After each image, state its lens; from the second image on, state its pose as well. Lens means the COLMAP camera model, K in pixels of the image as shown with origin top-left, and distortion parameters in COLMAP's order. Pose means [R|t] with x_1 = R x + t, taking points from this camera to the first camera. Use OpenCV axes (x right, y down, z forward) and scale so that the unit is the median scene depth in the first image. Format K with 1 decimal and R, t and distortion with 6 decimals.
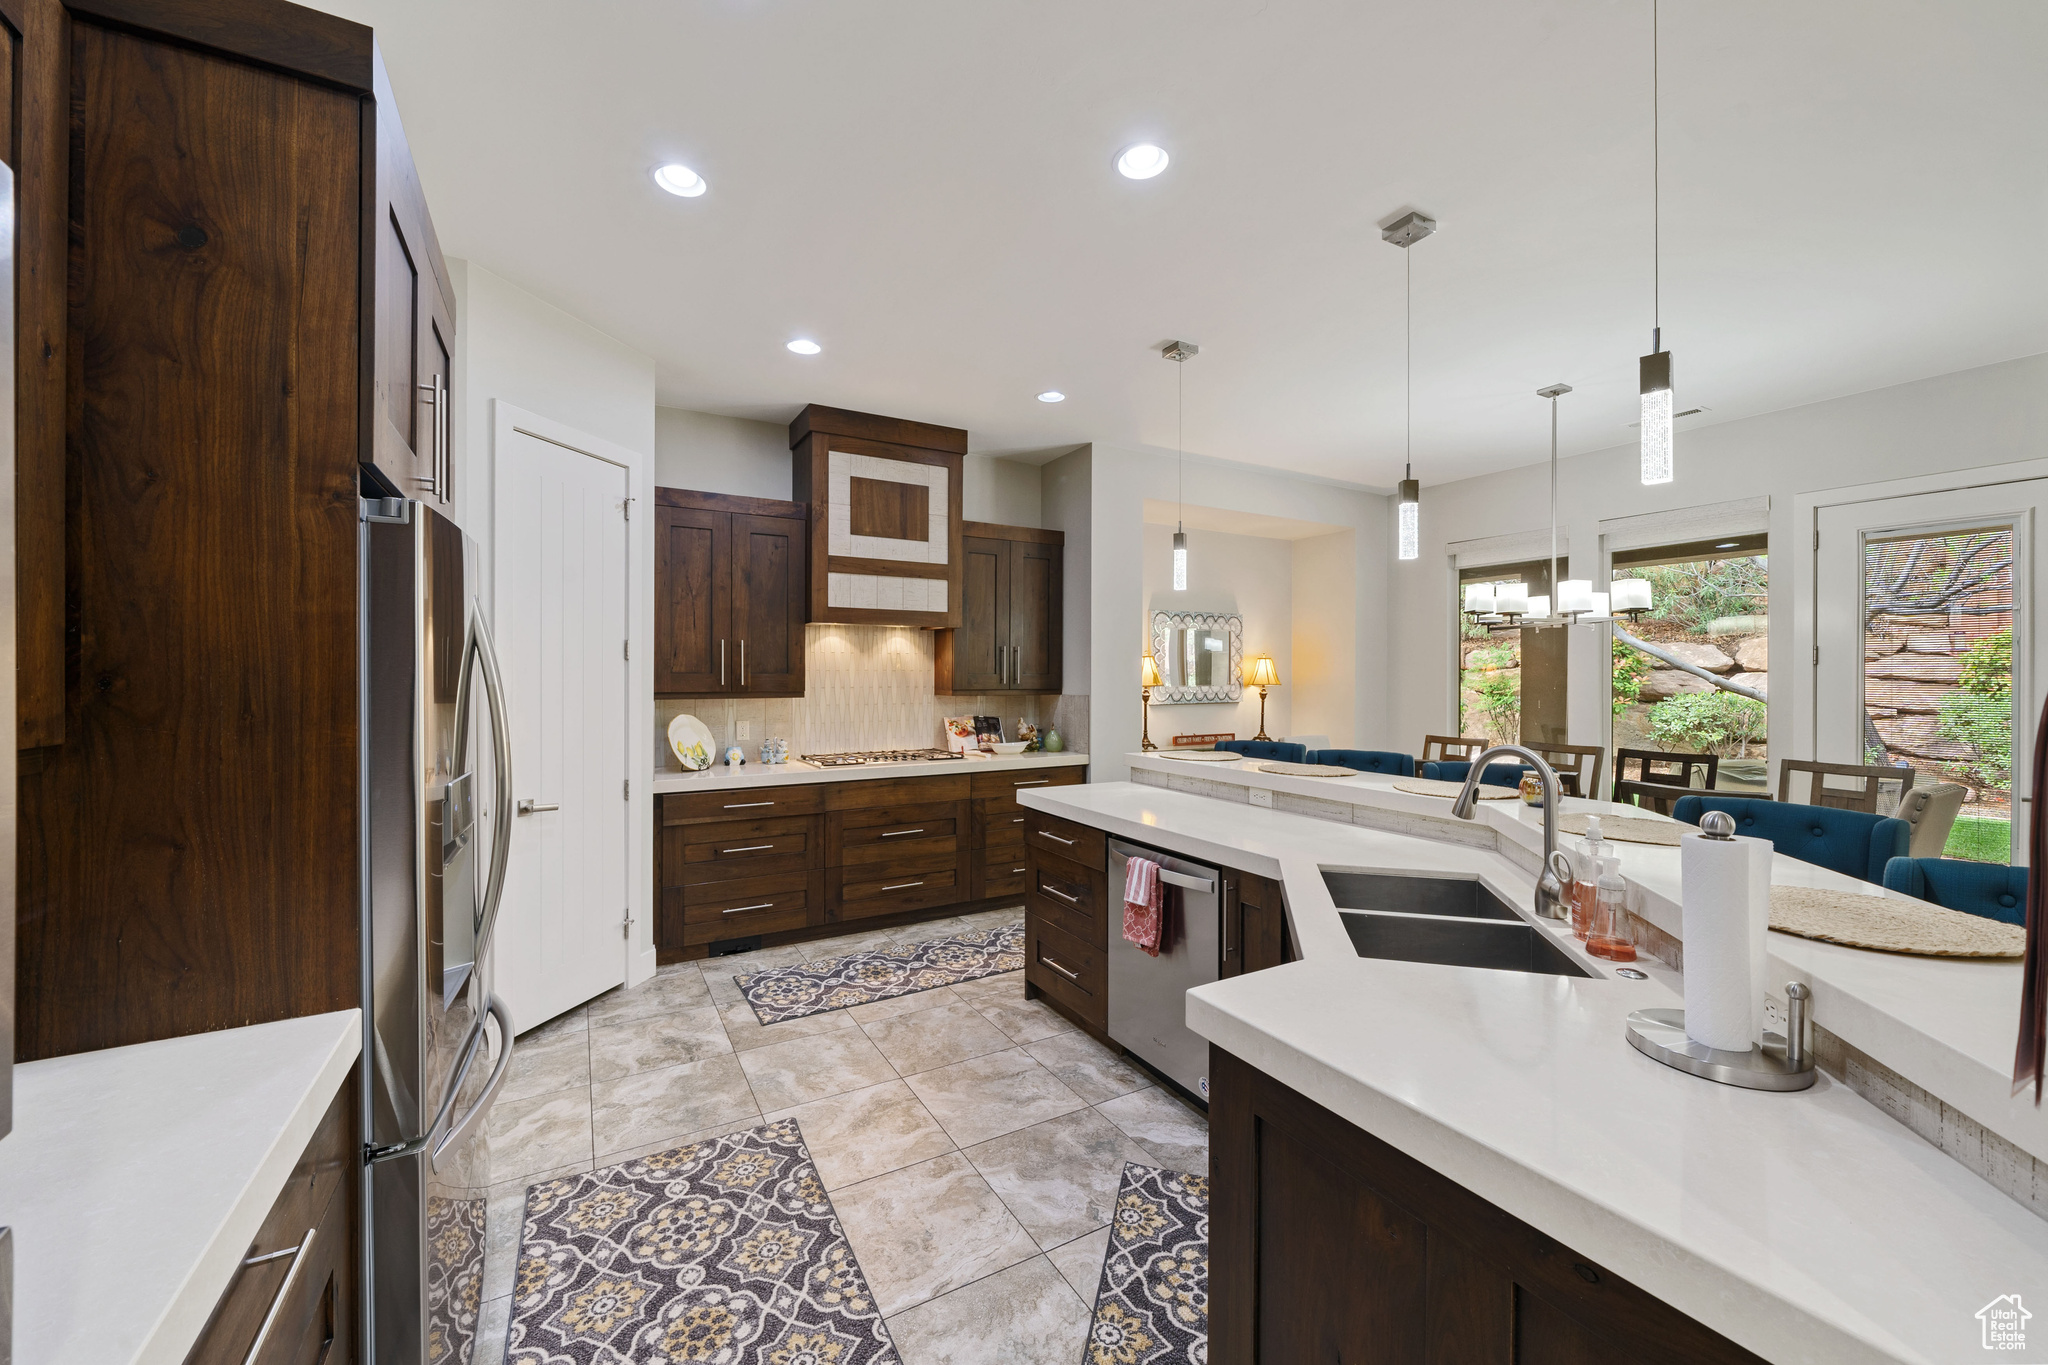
lens RADIAL K [[776.5, 0, 1009.1], [0, 776.5, 678.5], [0, 0, 1]] dist [-0.002468, 0.000162]
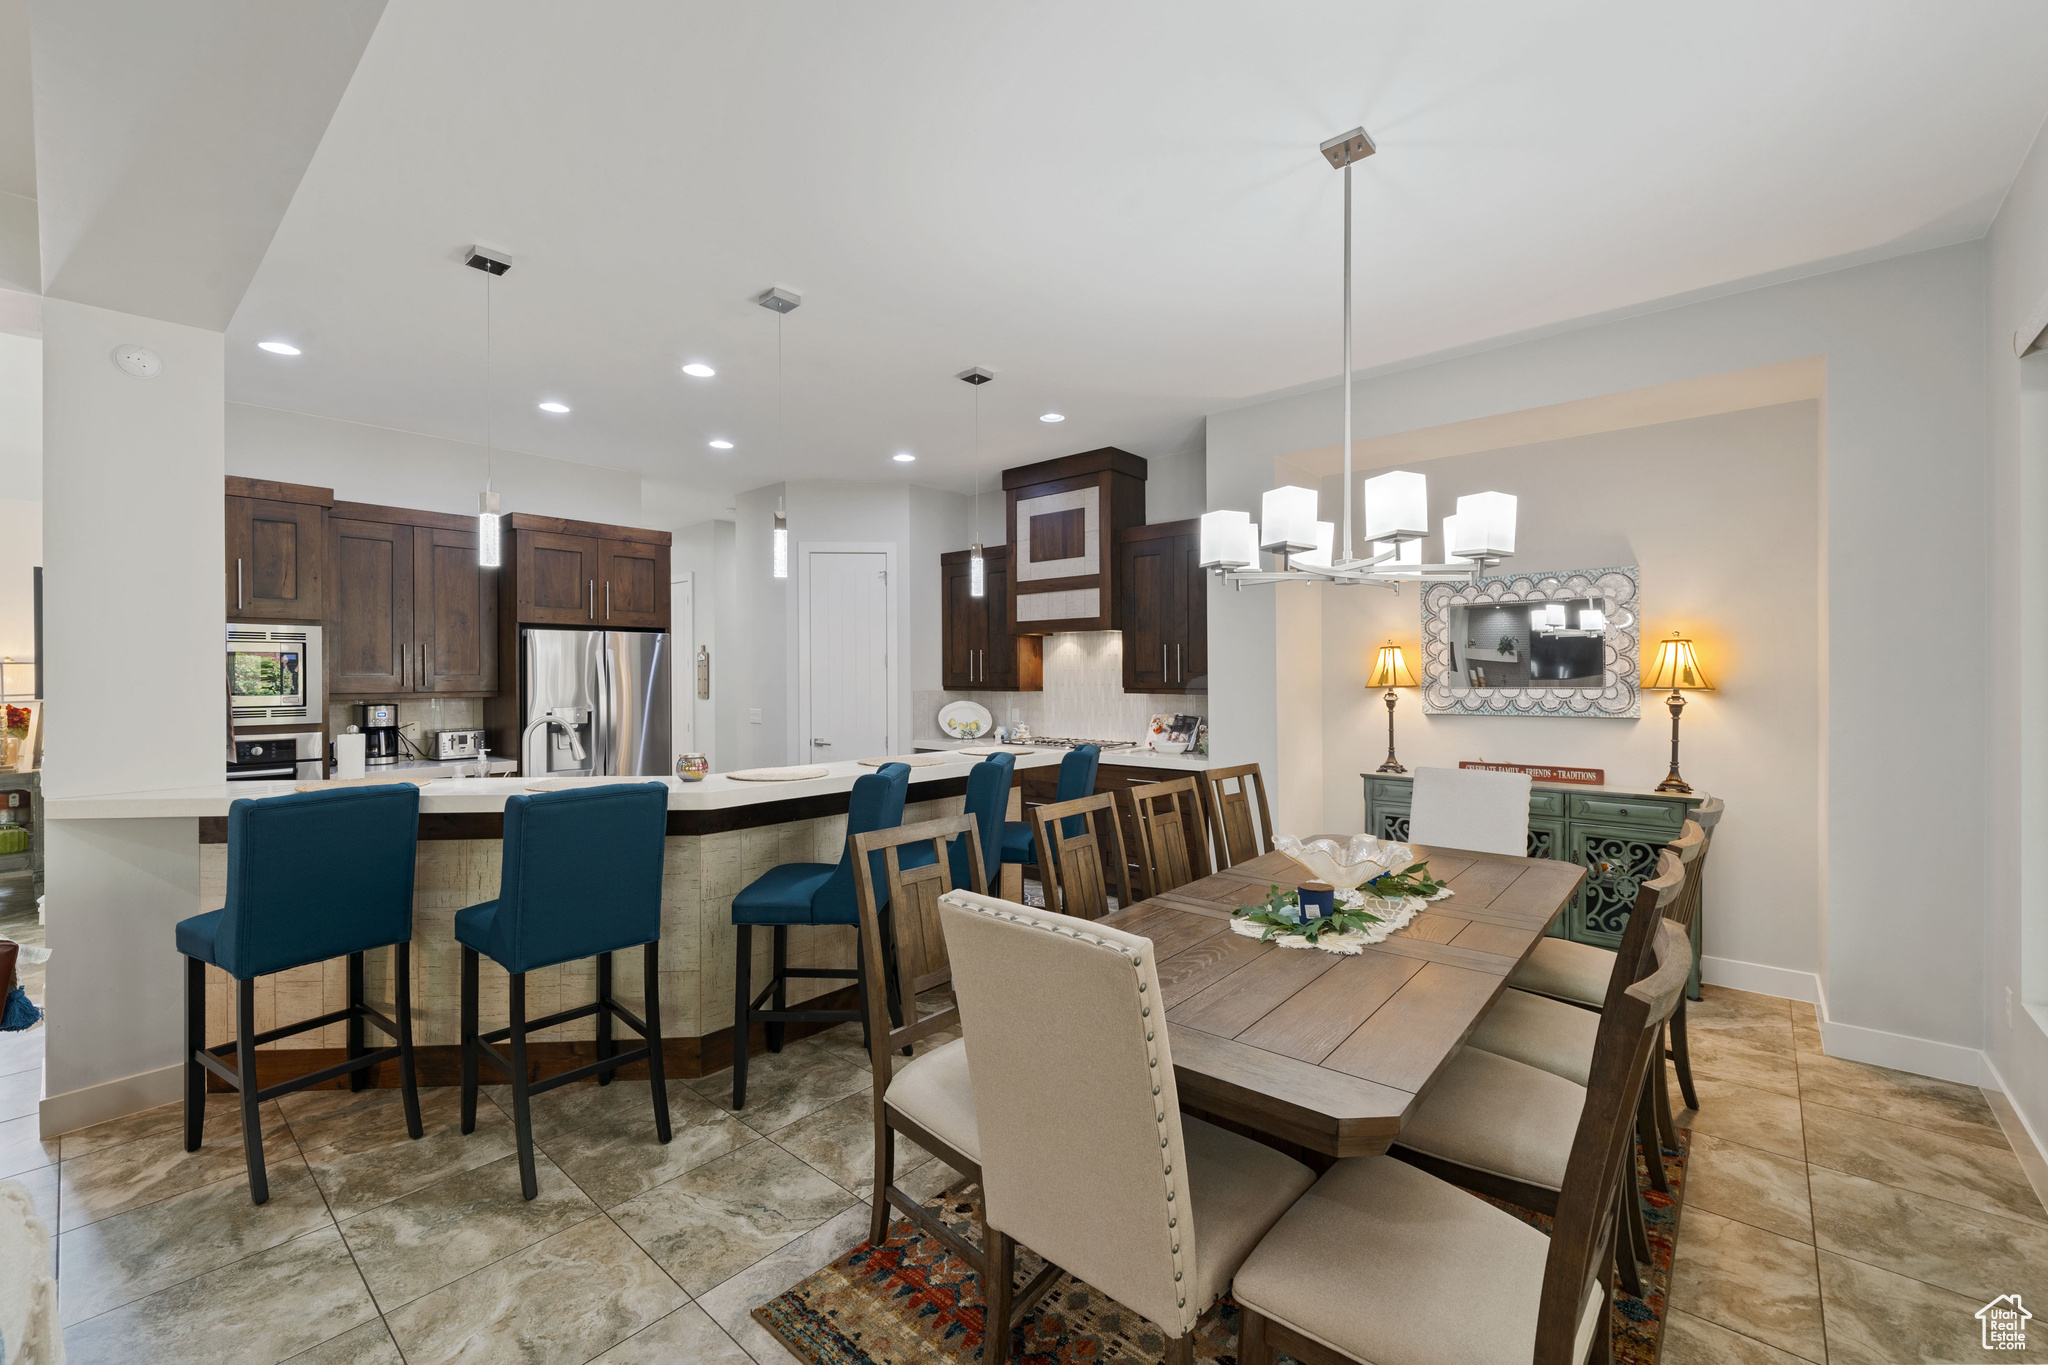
lens RADIAL K [[826.7, 0, 1021.7], [0, 826.7, 675.7], [0, 0, 1]] dist [-0.001658, -0.000055]
pose [[0.338659, -0.000524, -0.940909, 1.064903], [0.002390, 0.999997, 0.000304, -0.003072], [0.940906, -0.002352, 0.338659, 0.538357]]
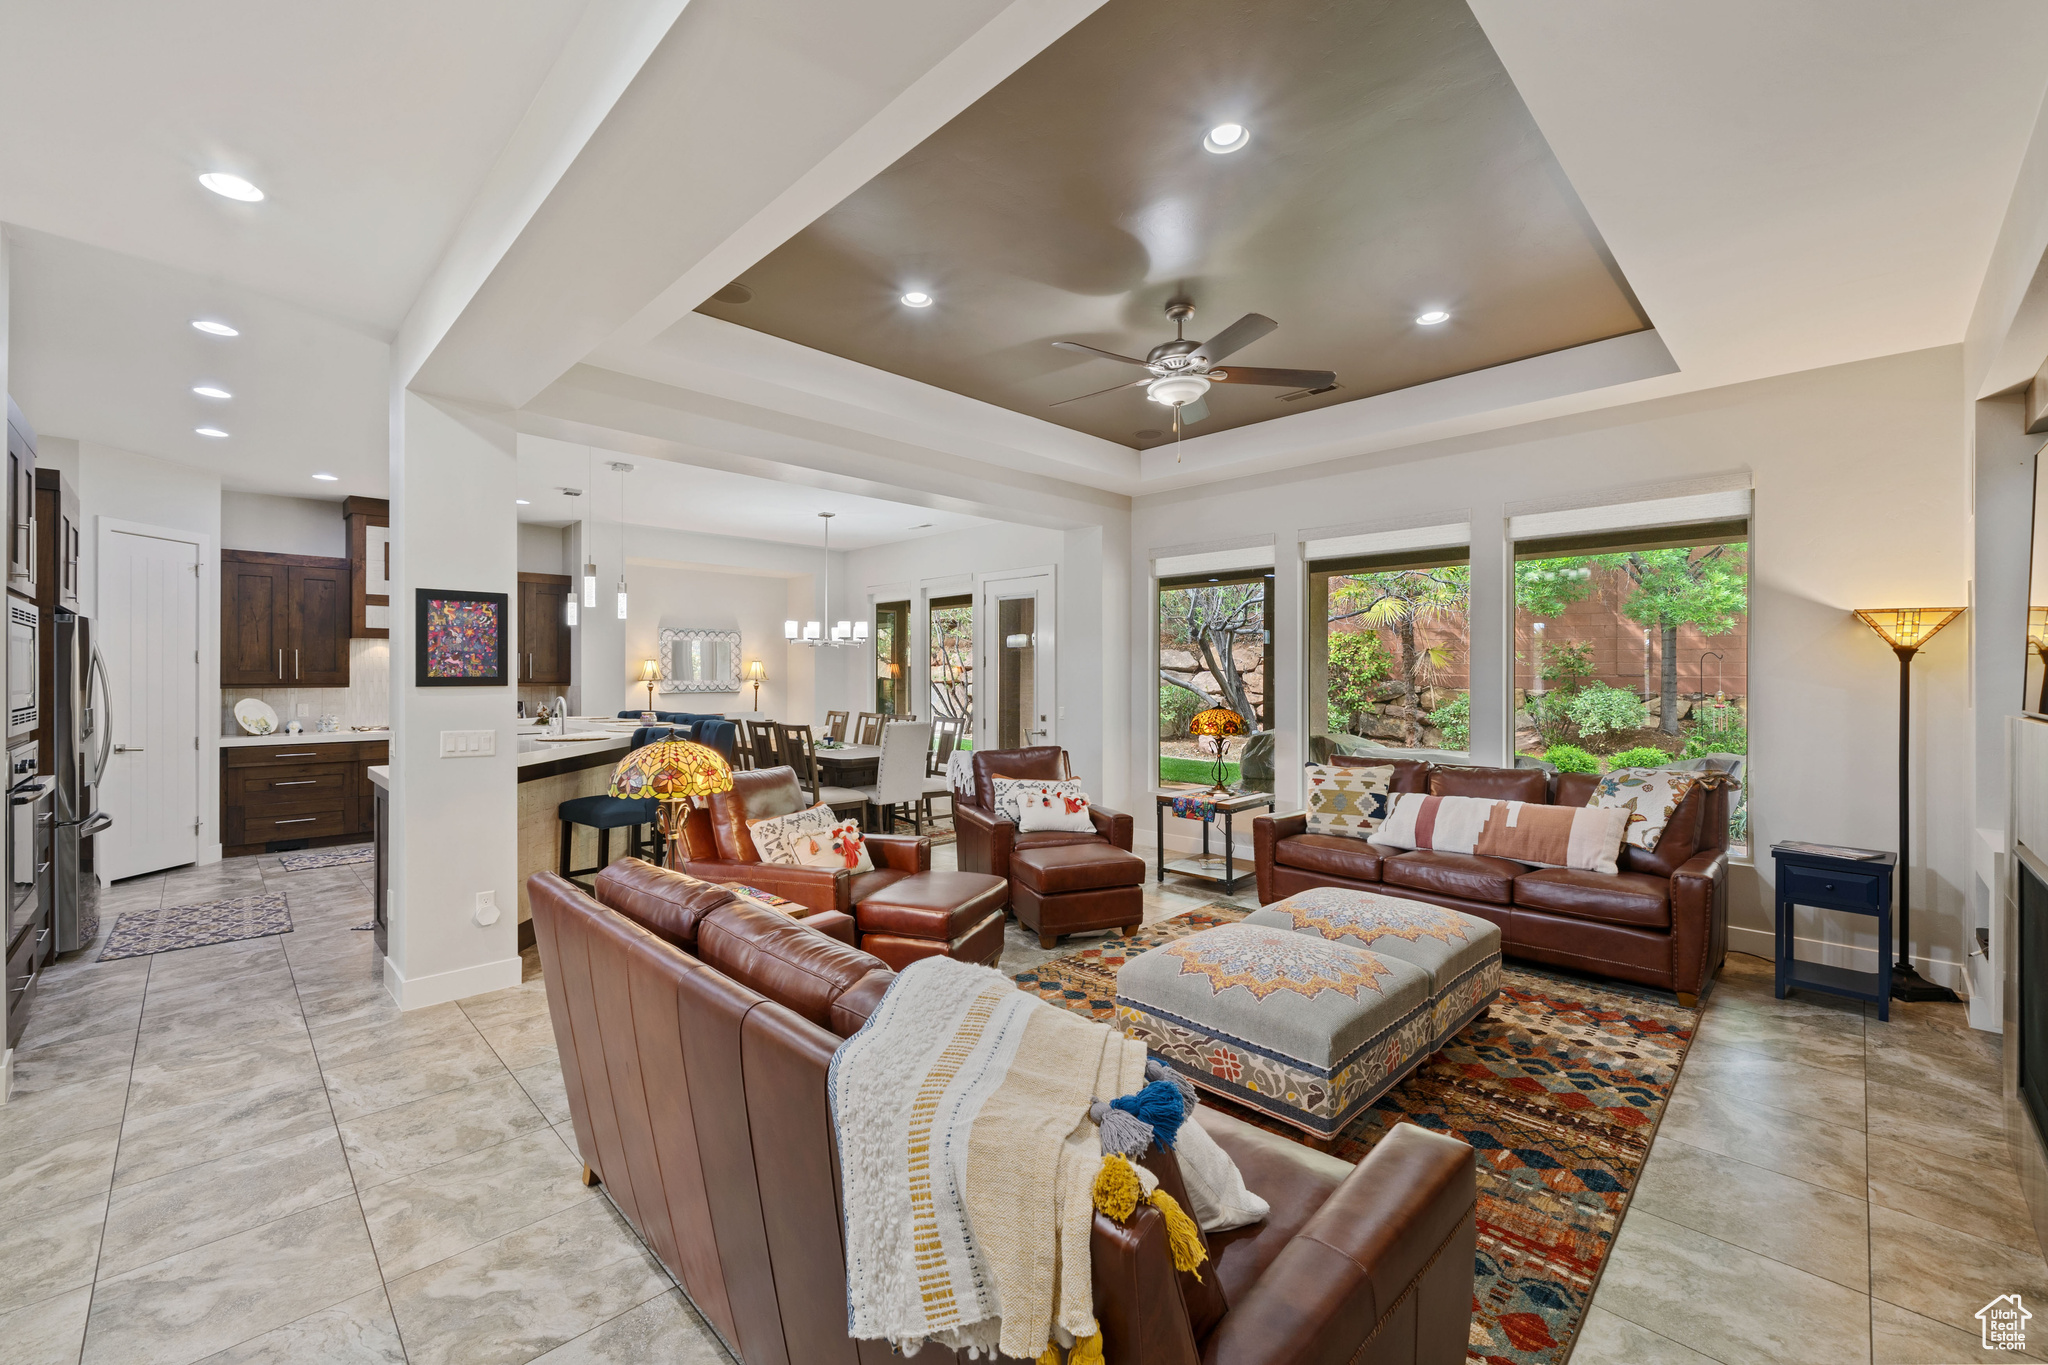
lens RADIAL K [[826.7, 0, 1009.1], [0, 826.7, 677.7], [0, 0, 1]] dist [-0.001658, -0.000055]
pose [[0.964672, -0.002027, 0.263447, 0.559246], [0.002053, 0.999998, 0.000176, 0.008030], [-0.263446, 0.000371, 0.964674, -0.900732]]
